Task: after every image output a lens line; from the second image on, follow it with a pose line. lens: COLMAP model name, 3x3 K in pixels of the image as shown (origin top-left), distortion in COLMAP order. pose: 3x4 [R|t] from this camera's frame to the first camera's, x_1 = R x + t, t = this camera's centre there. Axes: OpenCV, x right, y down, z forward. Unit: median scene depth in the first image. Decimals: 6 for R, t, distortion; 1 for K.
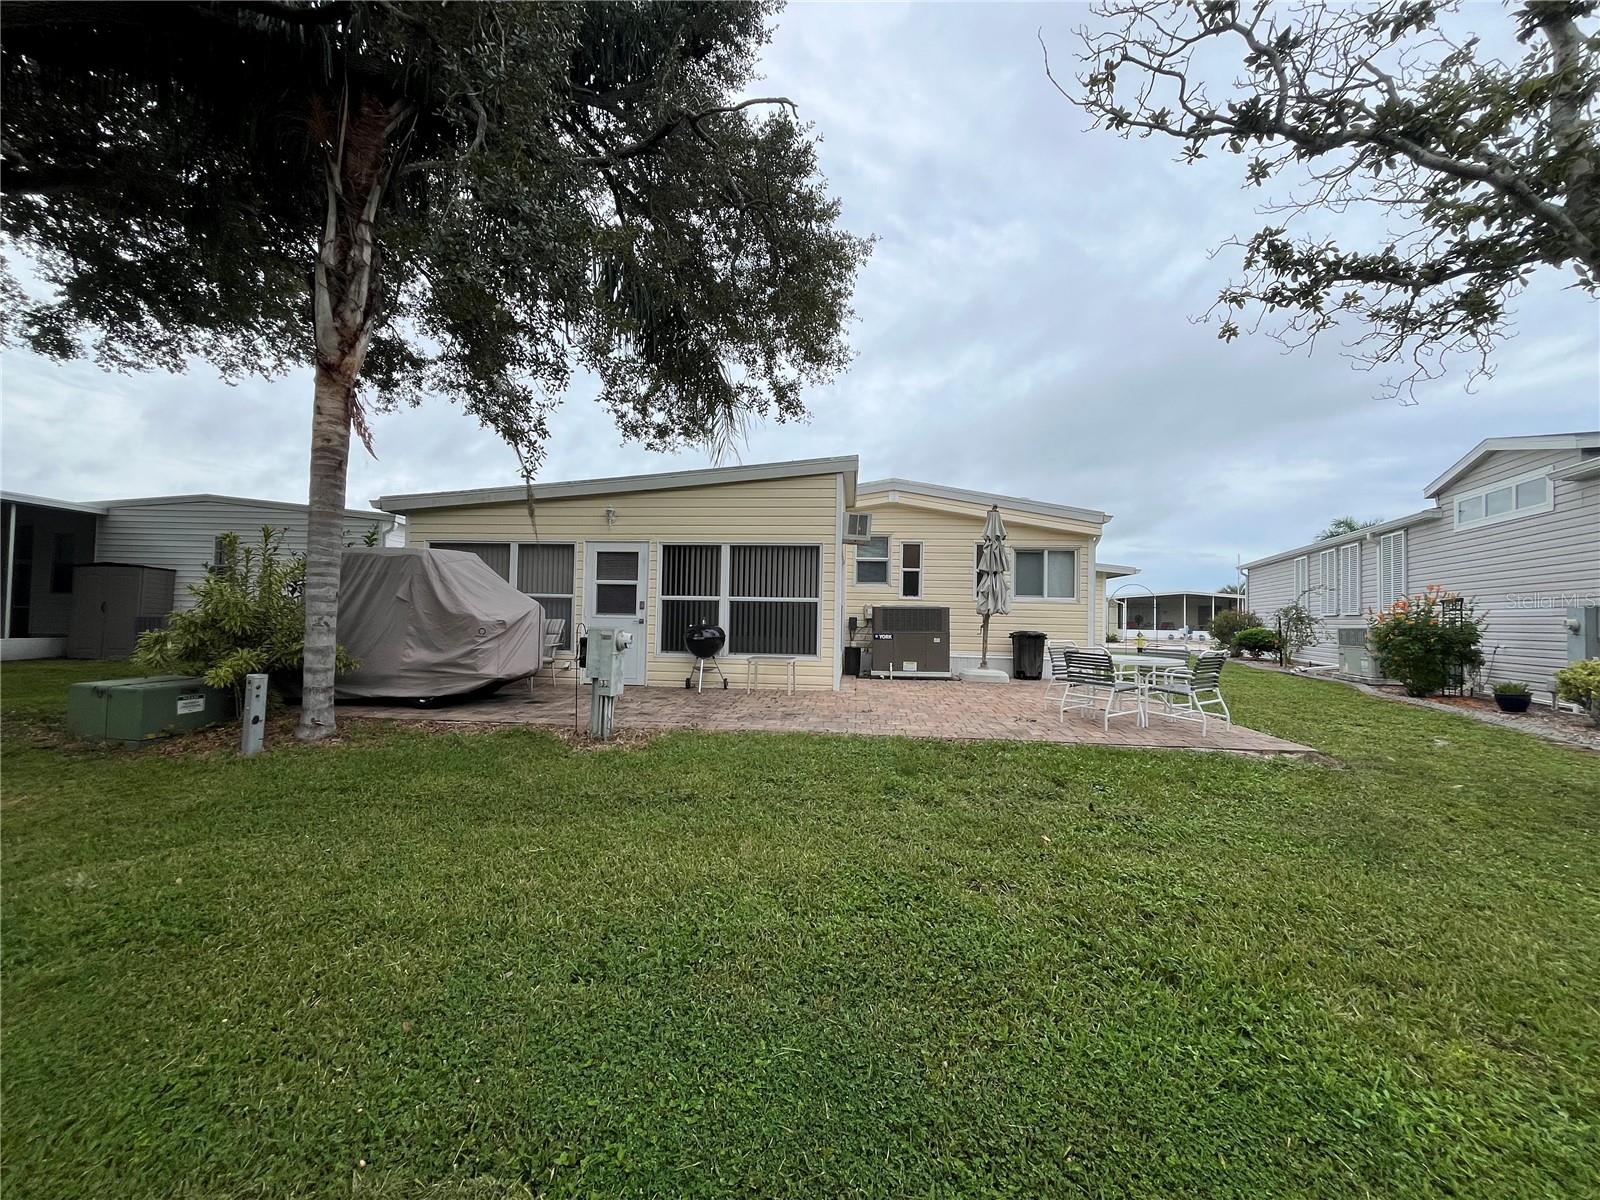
lens RADIAL K [[649.0, 0, 799.6], [0, 649.0, 597.7], [0, 0, 1]] dist [-0.003396, 0.000110]
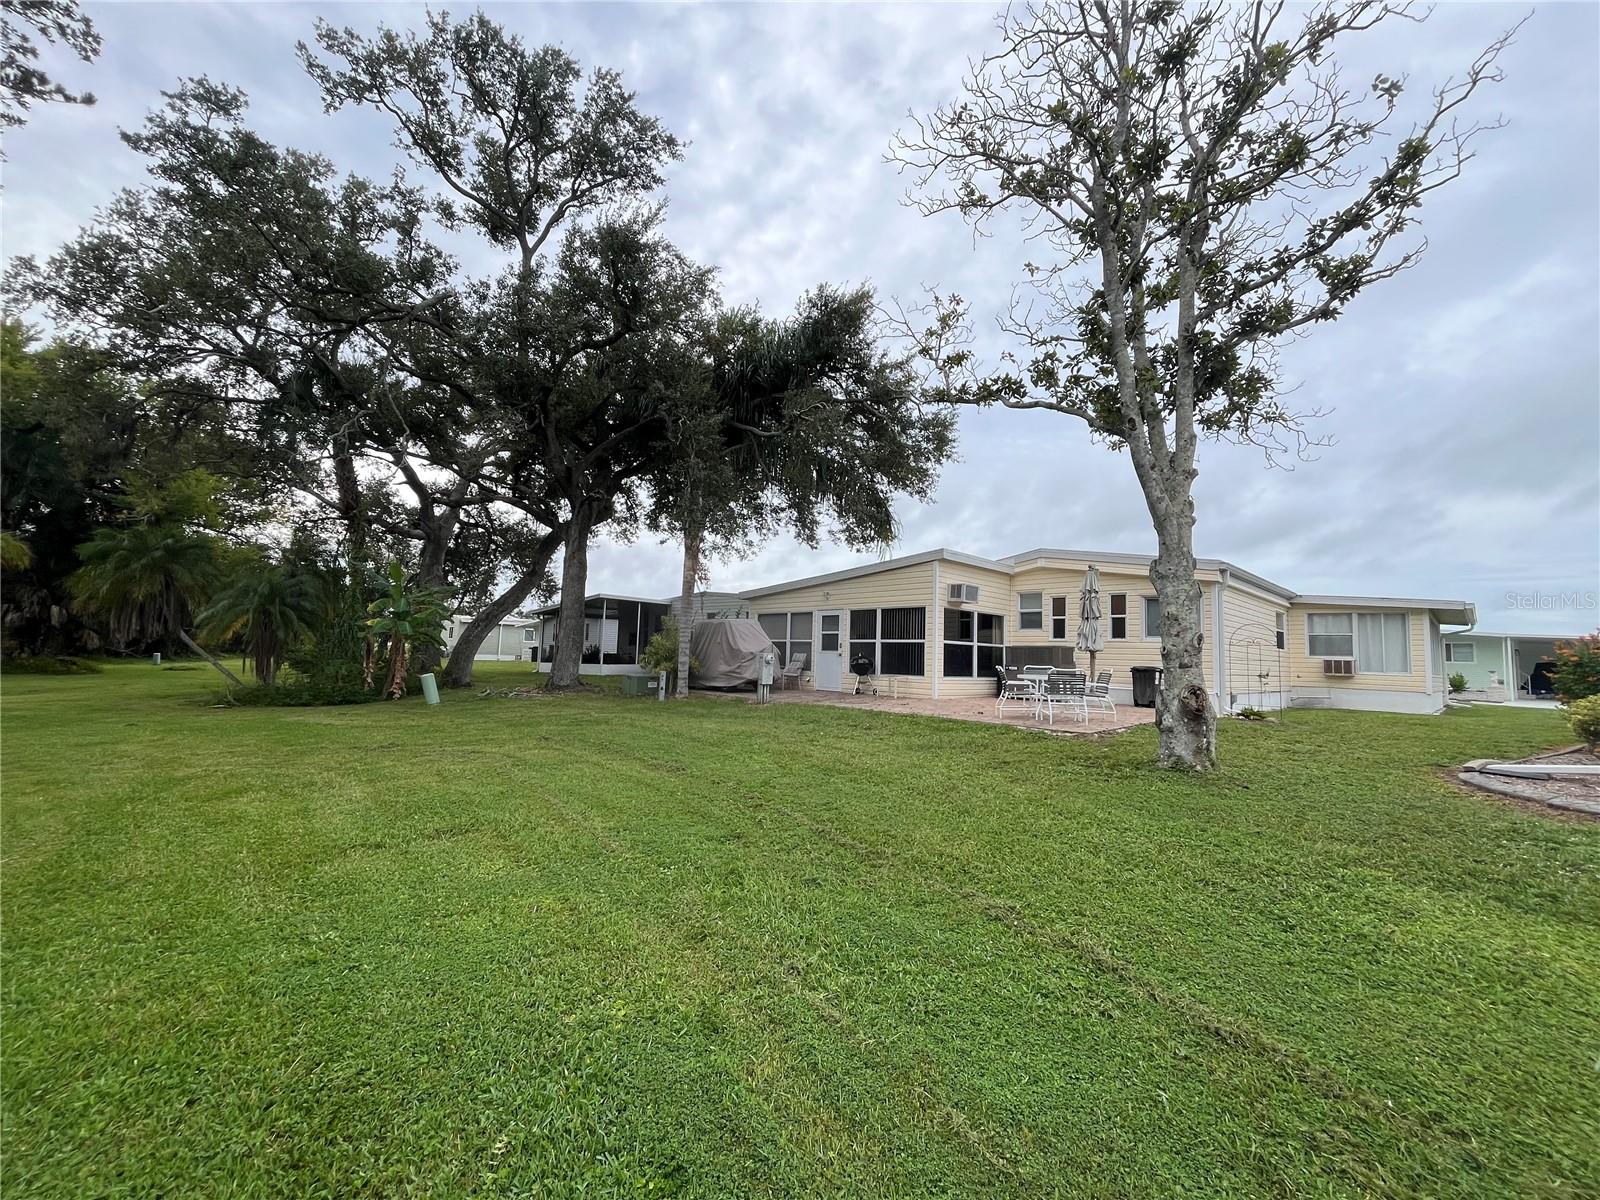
lens RADIAL K [[649.0, 0, 800.6], [0, 649.0, 600.2], [0, 0, 1]] dist [-0.003396, 0.000110]
pose [[0.754965, -0.051711, -0.653723, 0.827740], [0.005851, 0.997378, -0.072137, 0.015769], [0.655739, 0.050635, 0.753288, -0.395753]]
